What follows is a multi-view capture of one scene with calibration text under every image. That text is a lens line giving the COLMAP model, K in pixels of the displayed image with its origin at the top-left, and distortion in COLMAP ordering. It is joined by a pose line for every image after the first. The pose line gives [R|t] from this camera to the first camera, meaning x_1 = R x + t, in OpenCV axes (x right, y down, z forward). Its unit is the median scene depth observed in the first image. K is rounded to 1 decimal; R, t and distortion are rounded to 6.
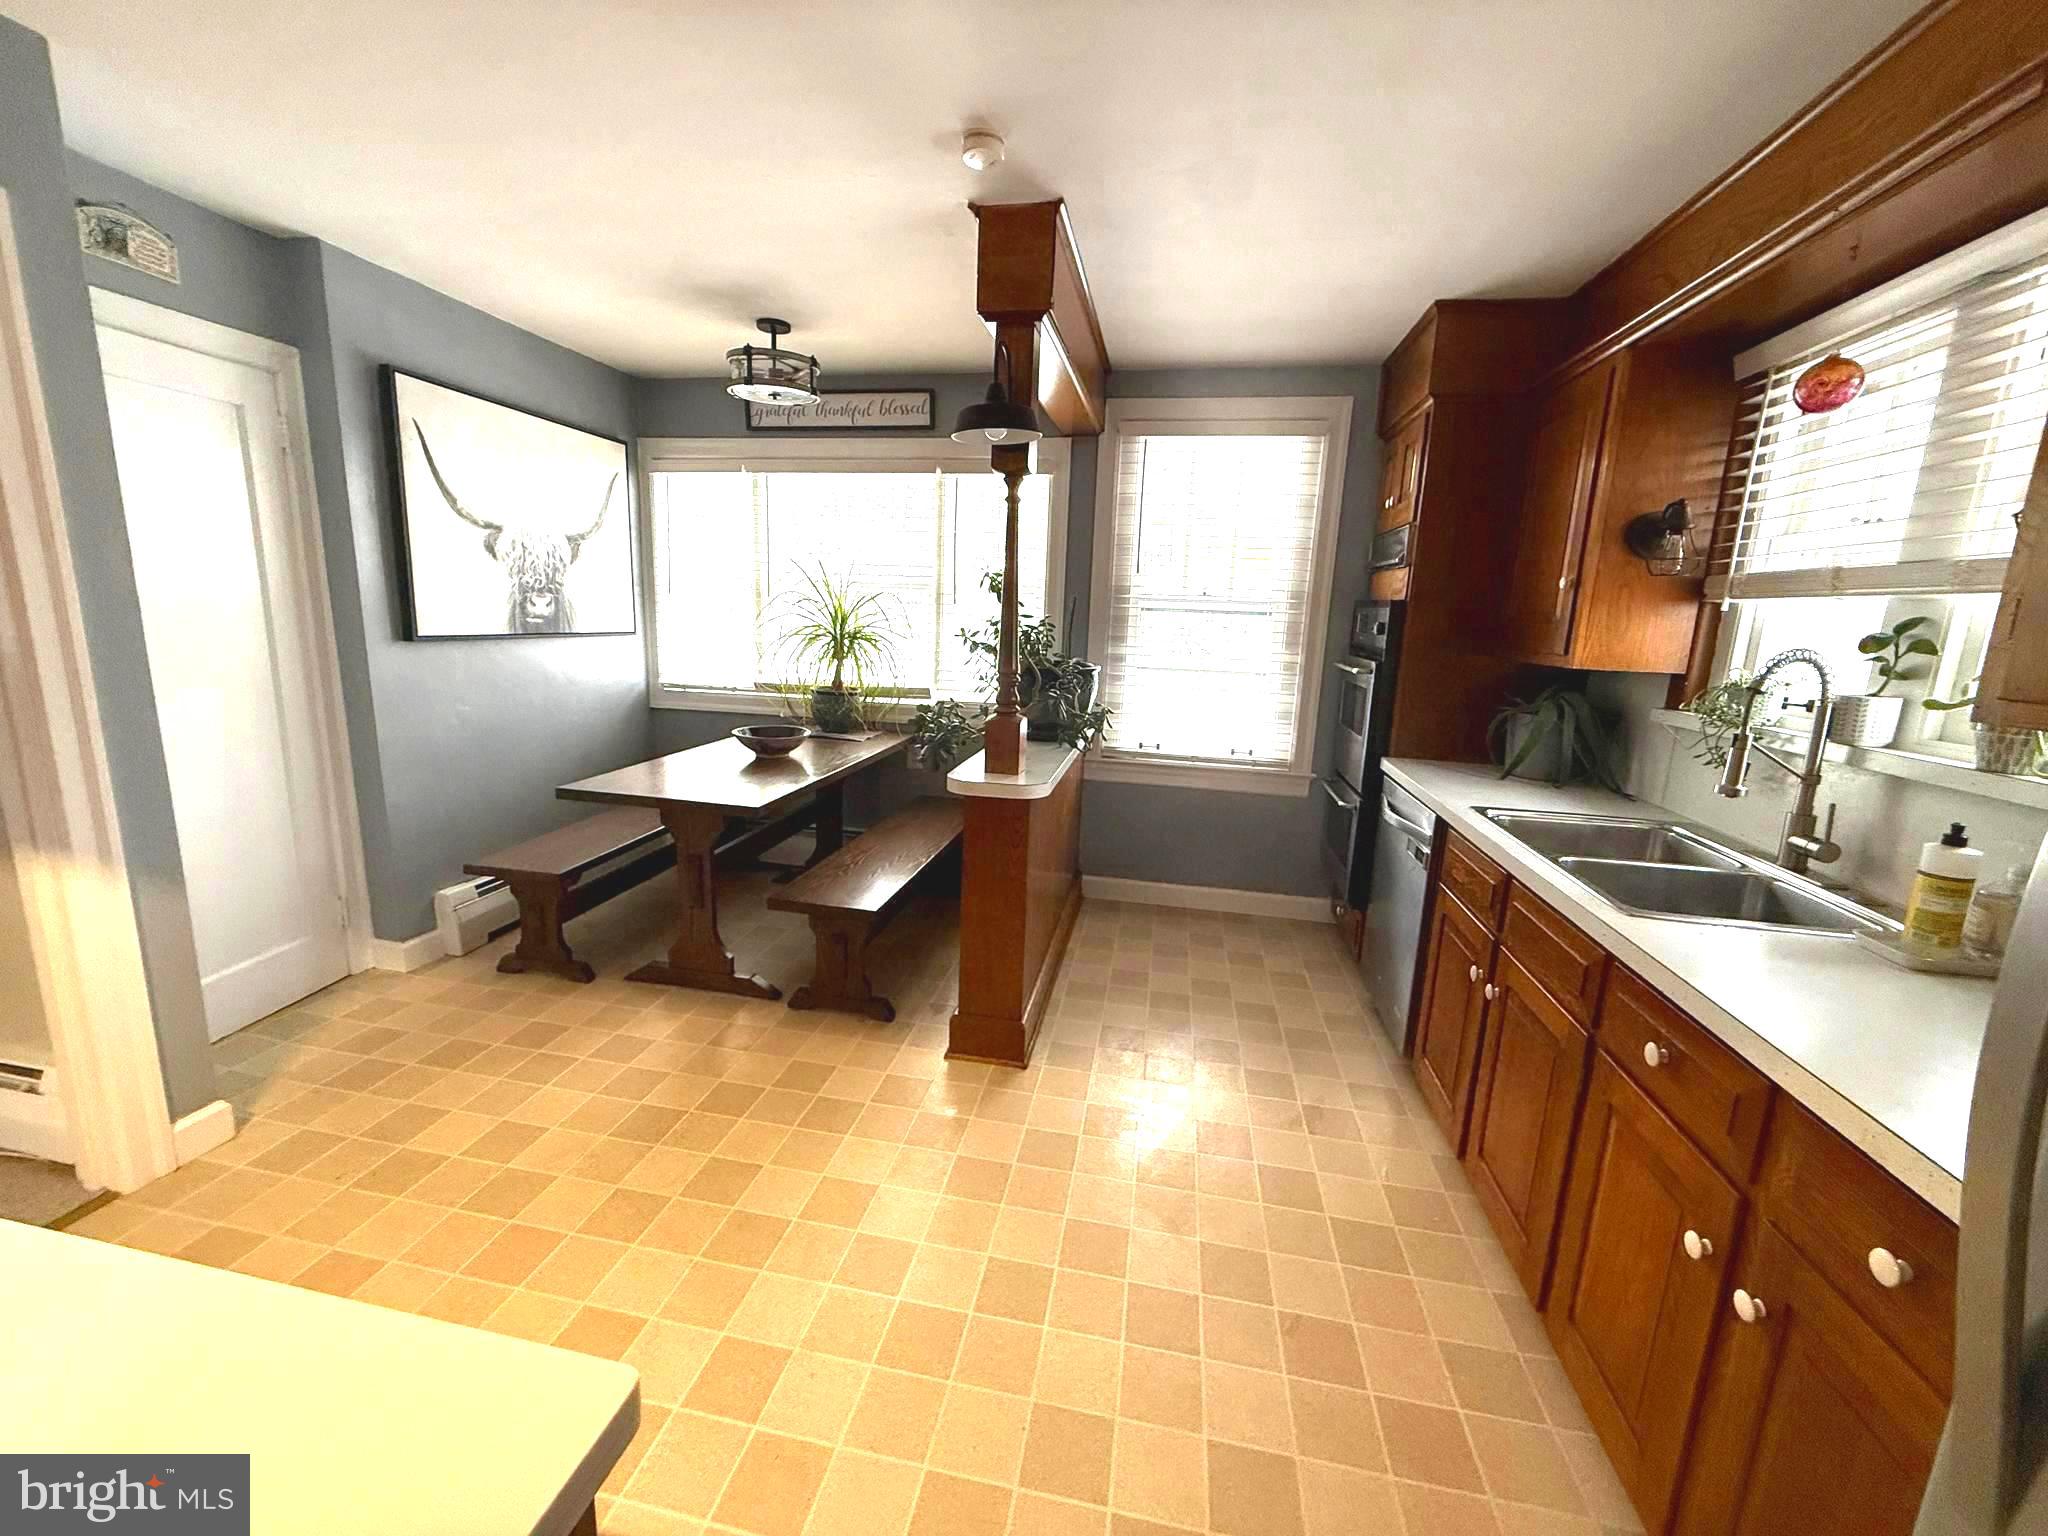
lens RADIAL K [[812.9, 0, 1018.2], [0, 812.9, 766.2], [0, 0, 1]] dist [-0.000955, -0.000209]
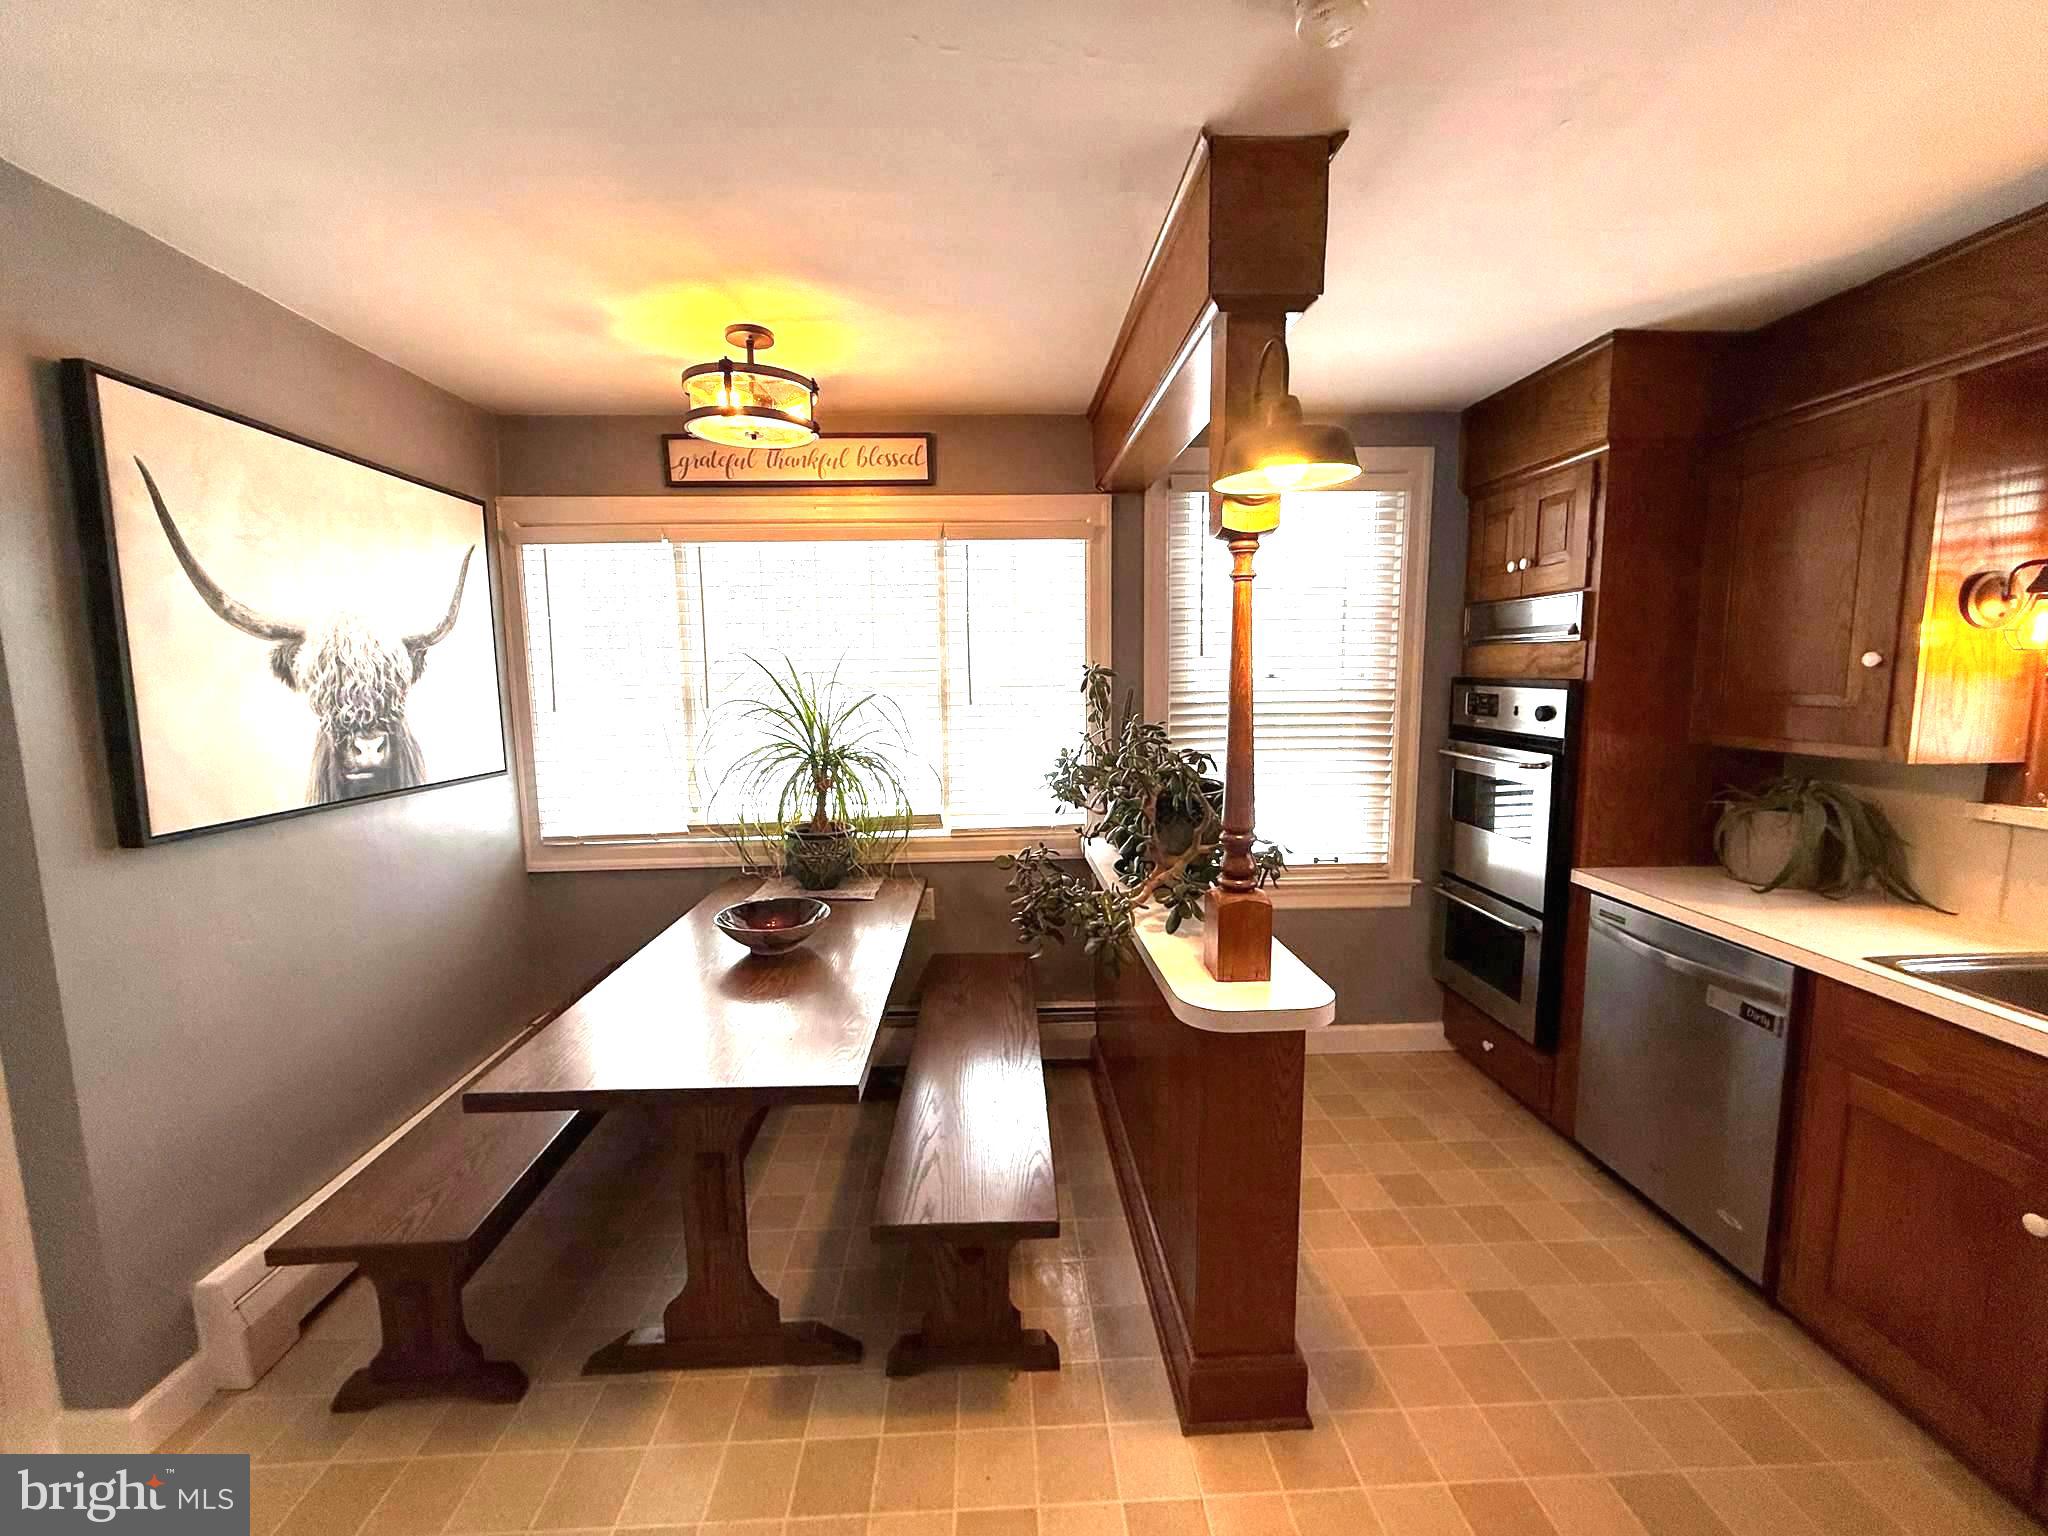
lens RADIAL K [[813.0, 0, 1024.0], [0, 813.0, 768.0], [0, 0, 1]] dist [0.000284, -0.000086]
pose [[0.971568, -0.076469, 0.224073, -0.241700], [0.092270, 0.993870, -0.060900, -0.102354], [-0.218043, 0.079844, 0.972668, 0.280978]]
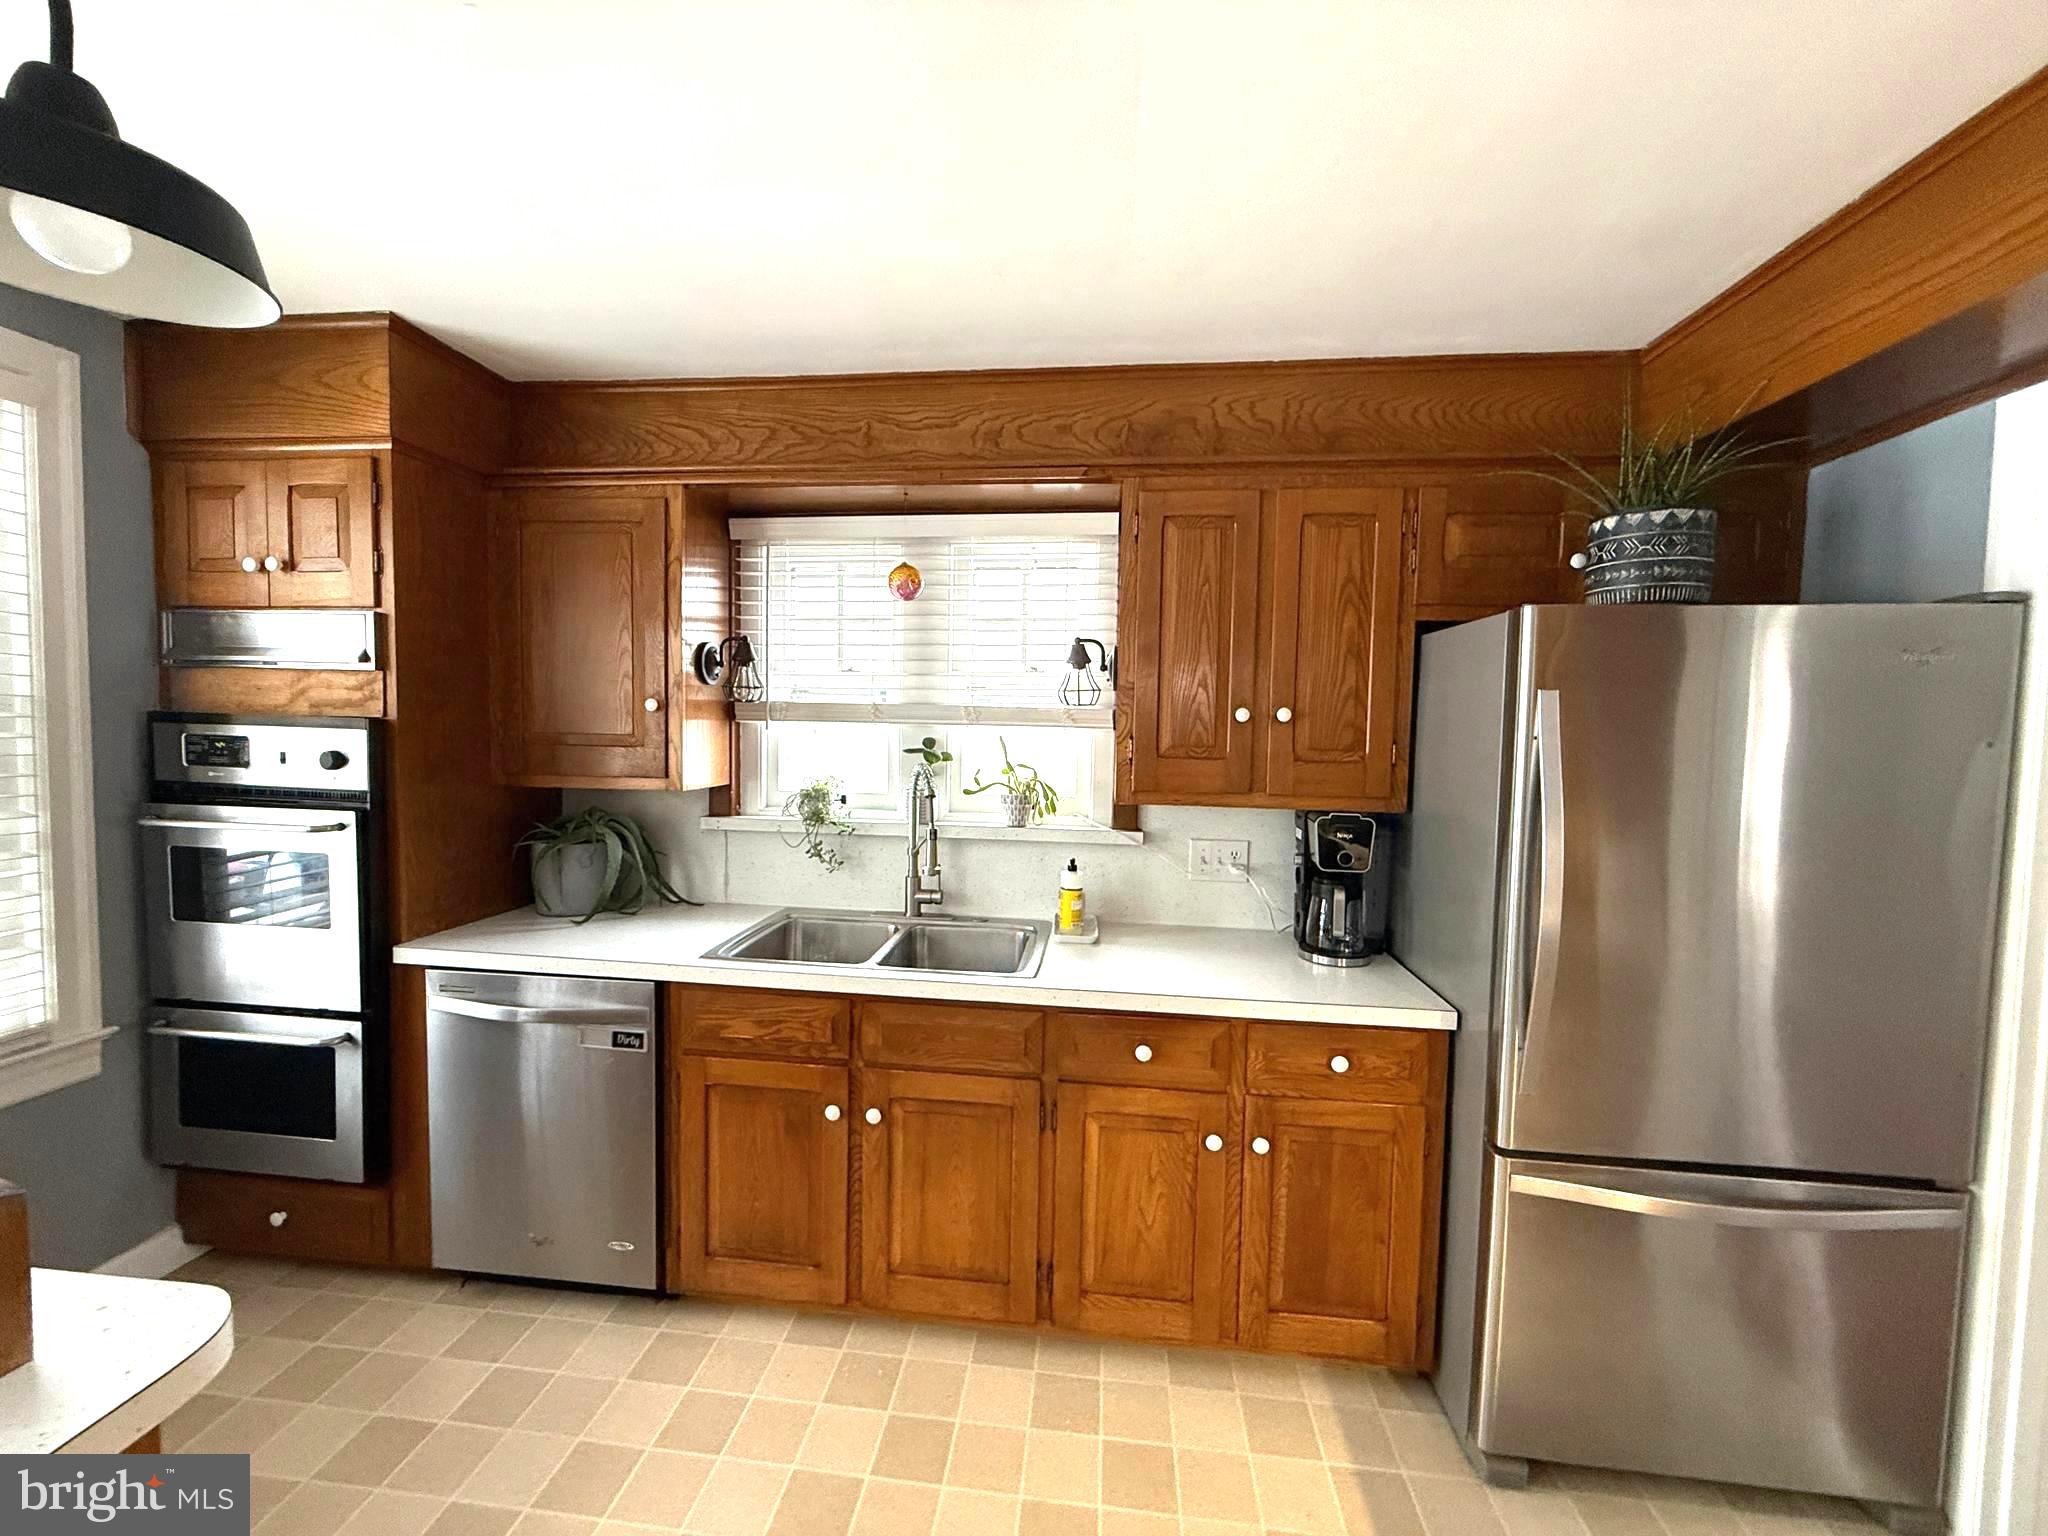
lens RADIAL K [[812.9, 0, 1018.2], [0, 812.9, 766.2], [0, 0, 1]] dist [-0.000955, -0.000209]
pose [[-0.082656, -0.093892, 0.992145, -0.227295], [0.166414, 0.980273, 0.106633, -0.129922], [-0.982586, 0.173921, -0.065401, 0.456243]]
